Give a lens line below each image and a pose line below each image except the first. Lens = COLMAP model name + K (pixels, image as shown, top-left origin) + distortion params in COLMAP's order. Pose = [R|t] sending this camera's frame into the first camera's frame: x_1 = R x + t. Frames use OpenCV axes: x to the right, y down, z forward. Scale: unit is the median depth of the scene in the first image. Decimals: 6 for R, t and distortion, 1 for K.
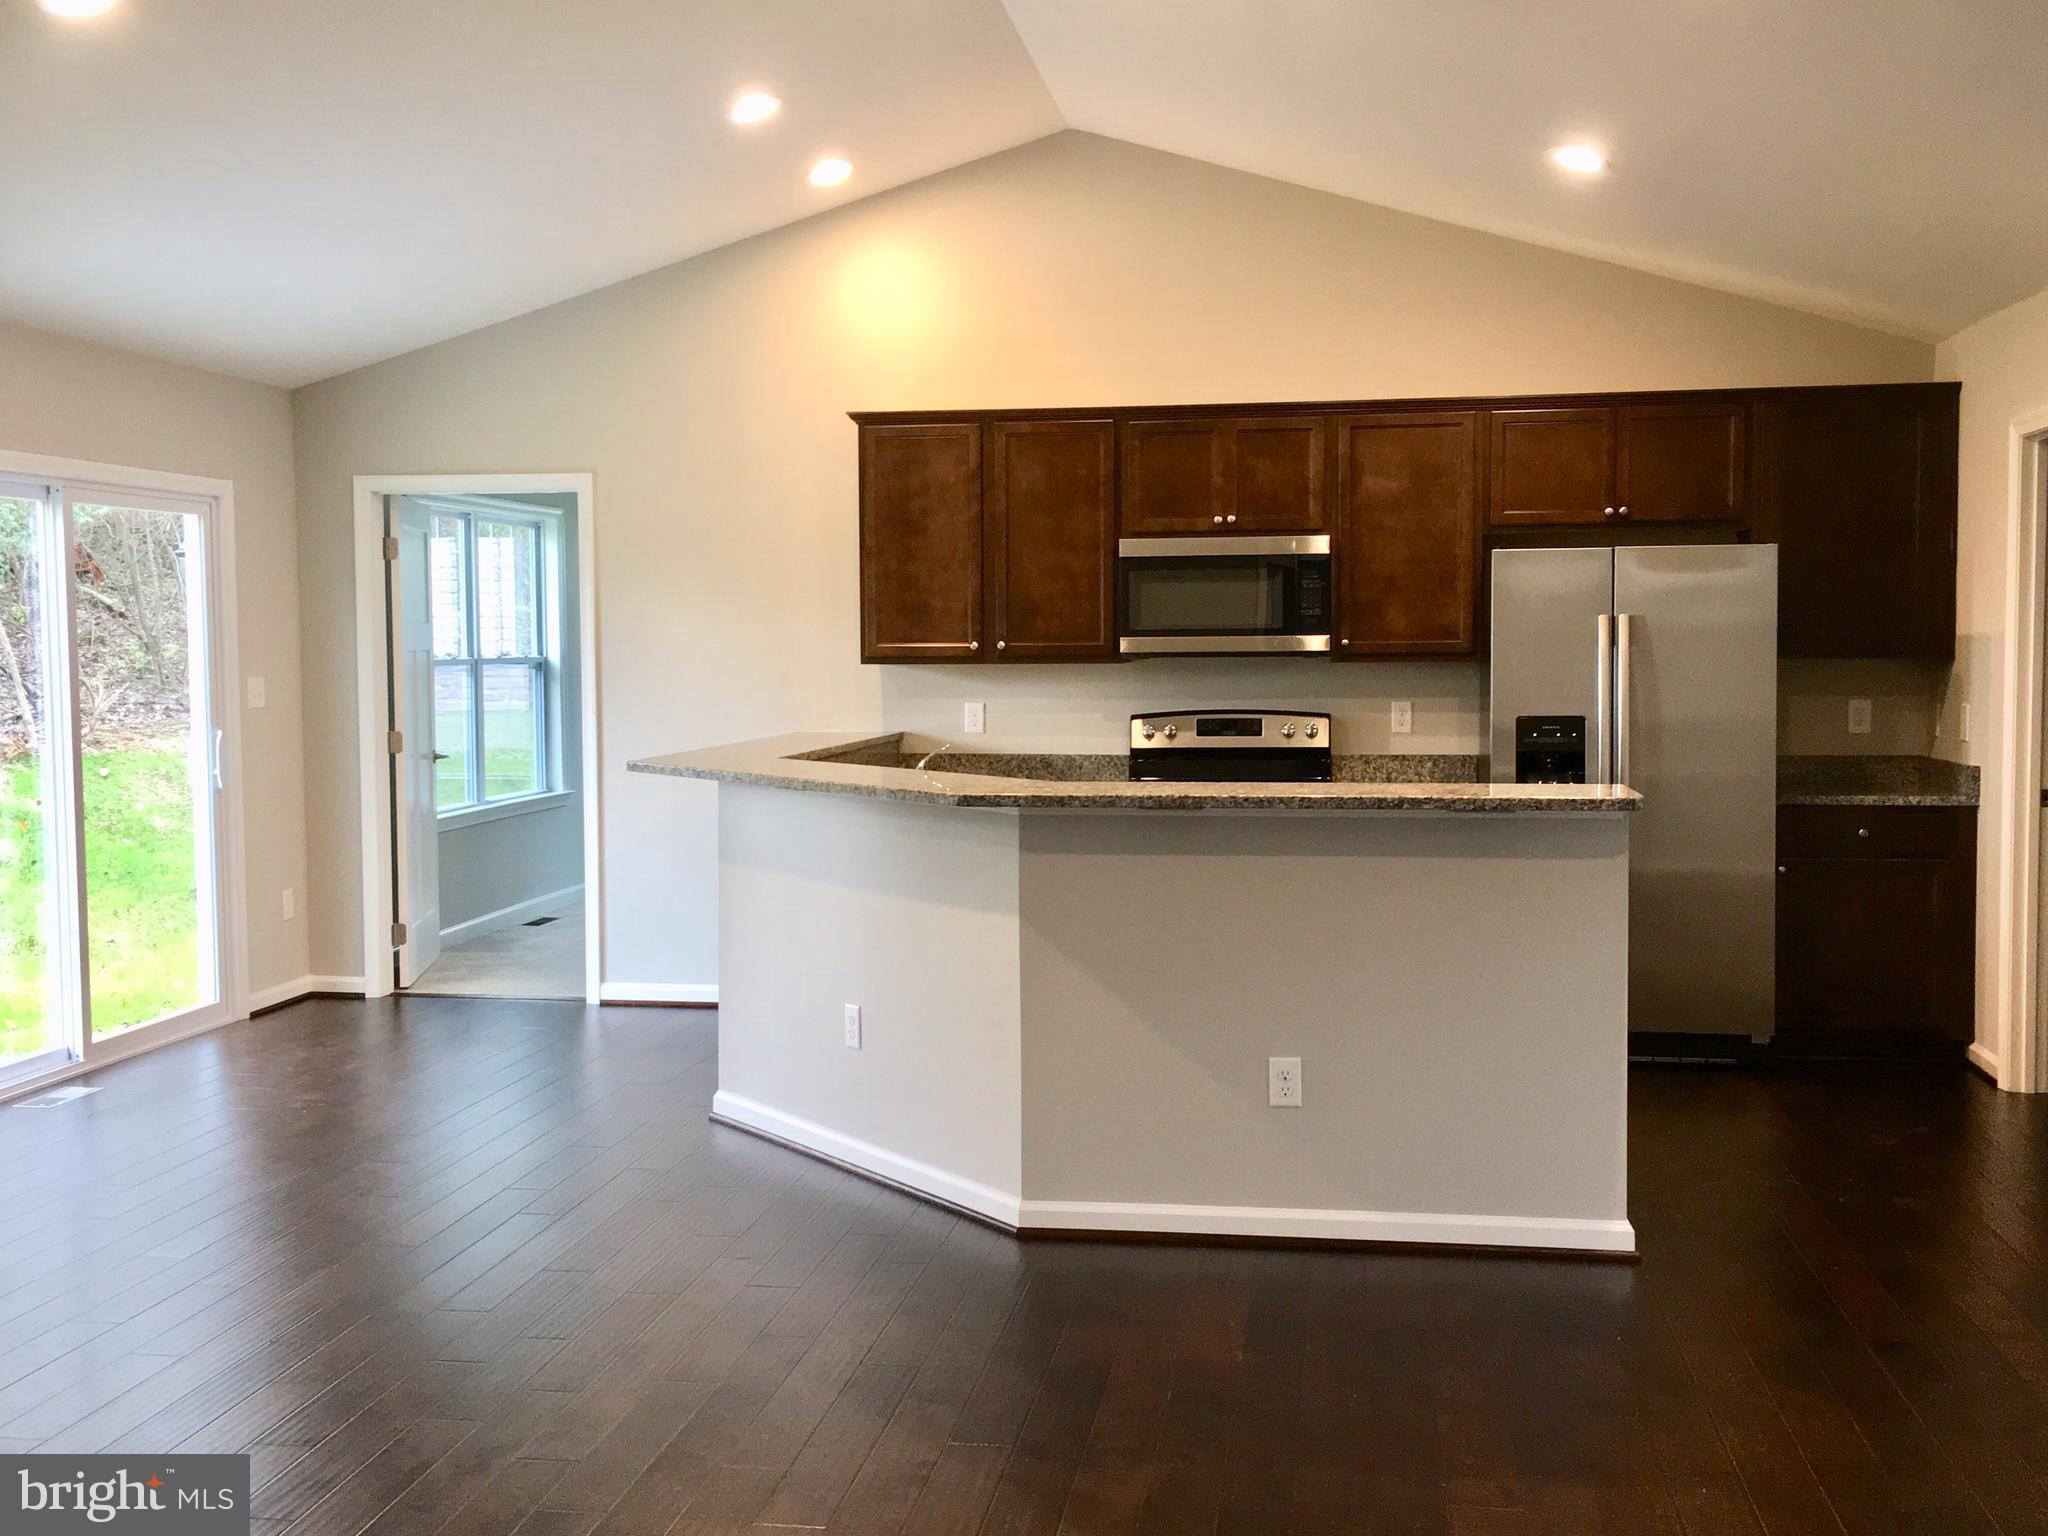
lens RADIAL K [[2095.1, 0, 1031.7], [0, 2095.1, 760.3], [0, 0, 1]] dist [0.056142, -0.024469]
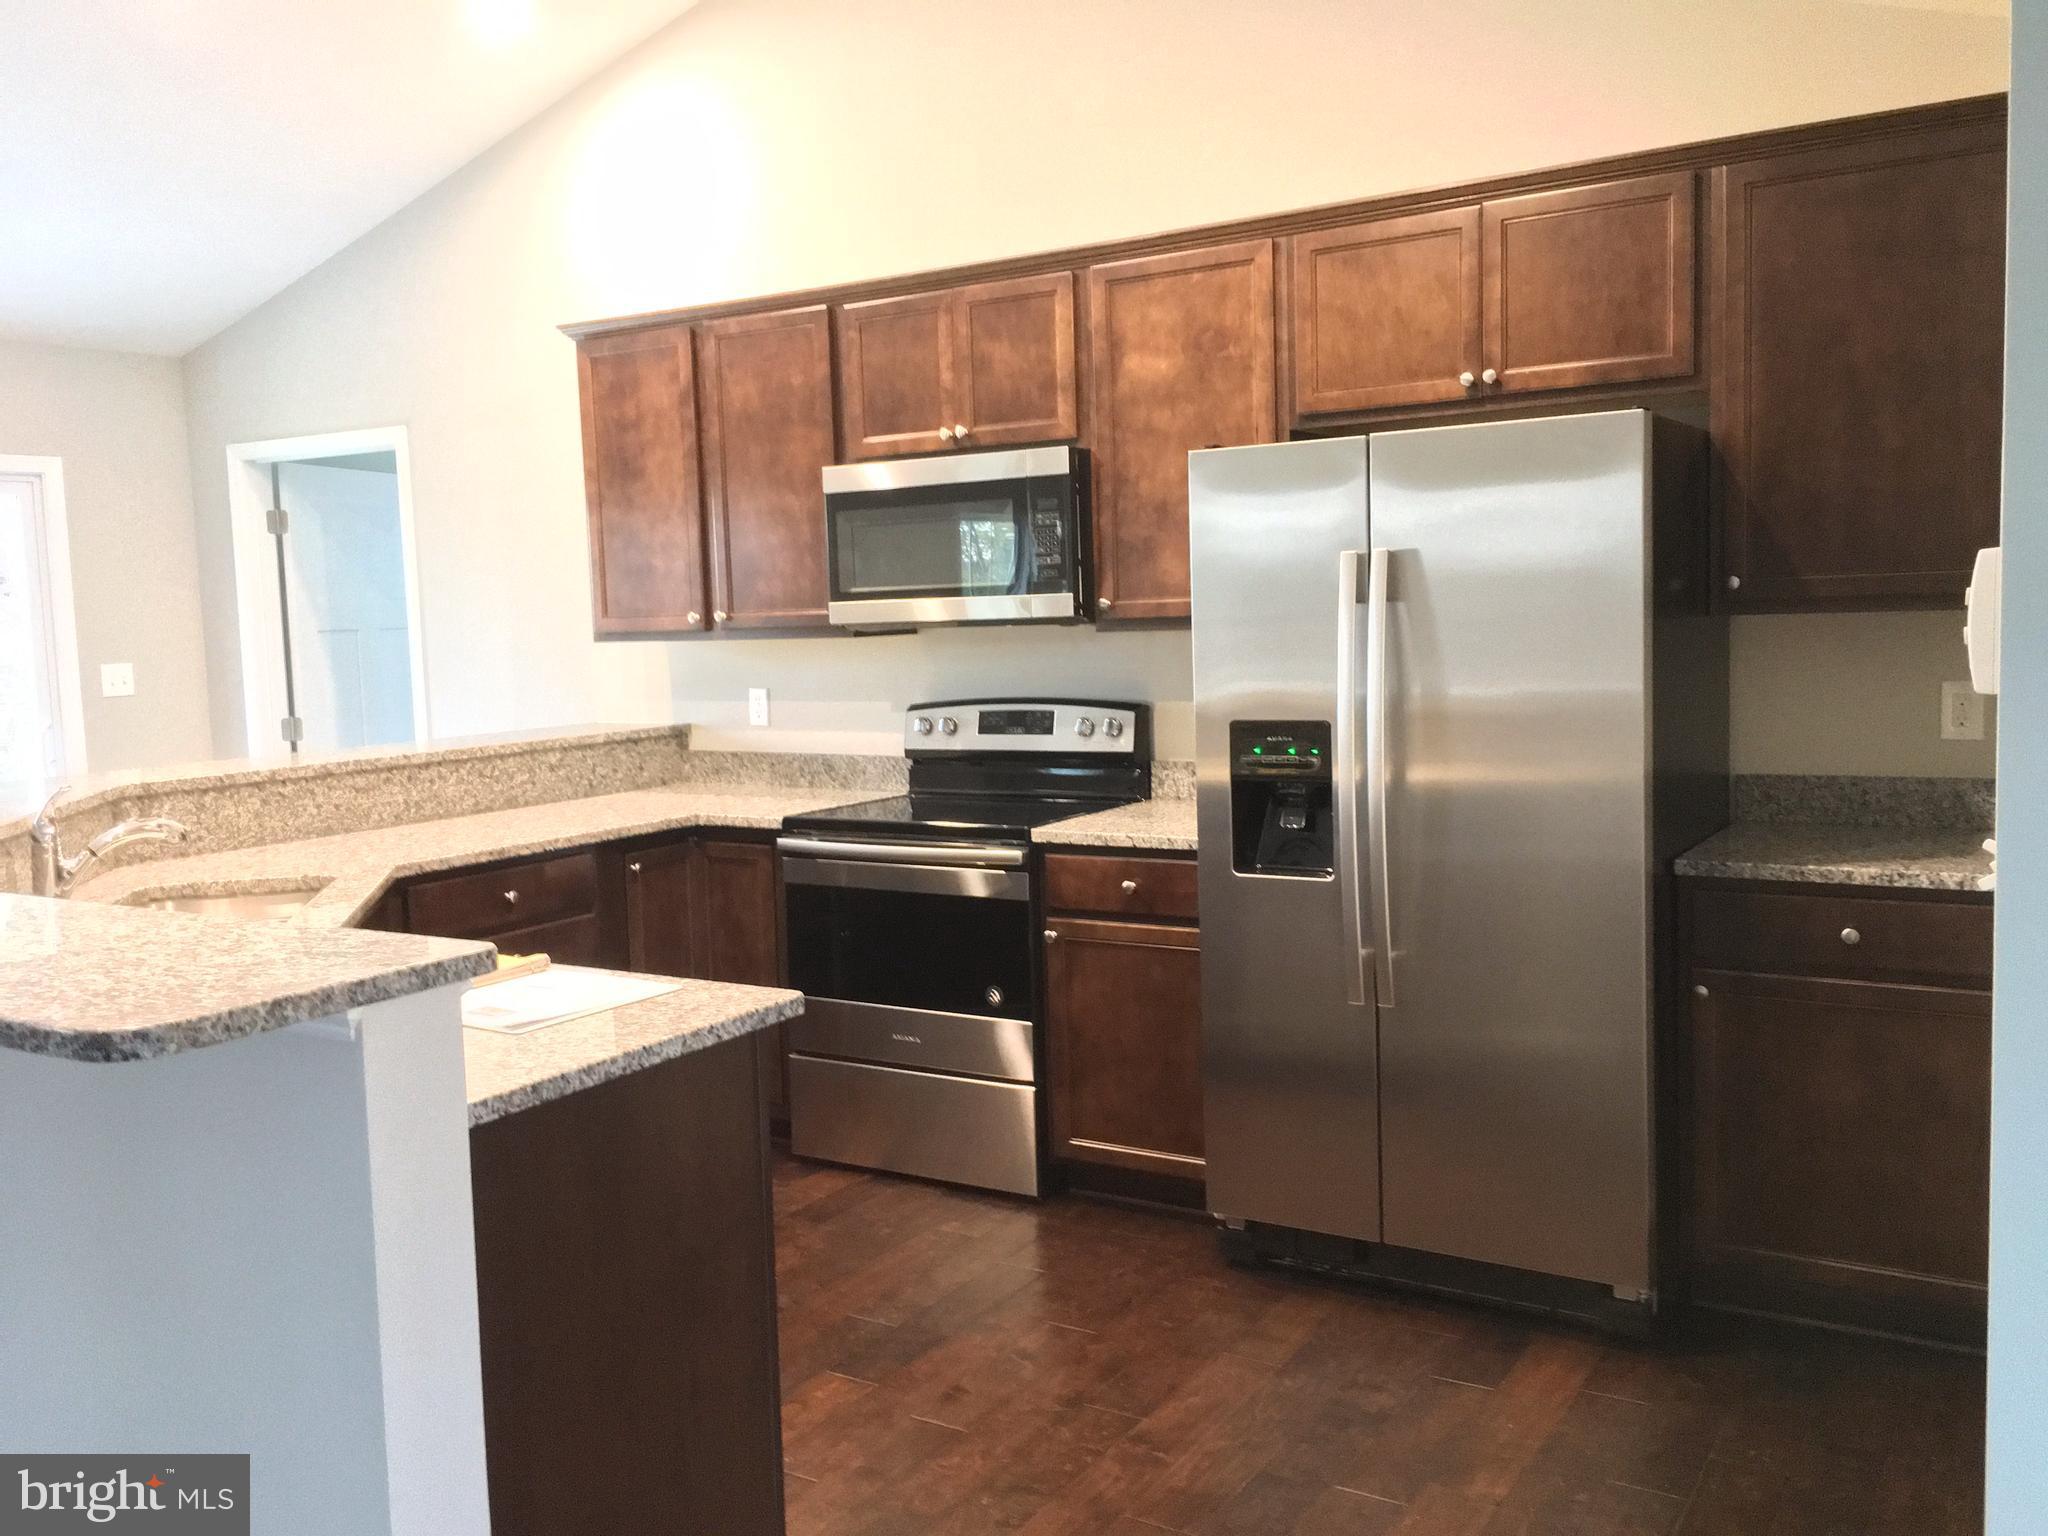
lens RADIAL K [[1728.2, 0, 1034.5], [0, 1728.2, 759.2], [0, 0, 1]] dist [0.071840, -0.094117]
pose [[0.921613, 0.011016, -0.387954, 0.343729], [0.004233, 0.999252, 0.038431, -0.026803], [0.388087, -0.037061, 0.920877, 0.465389]]
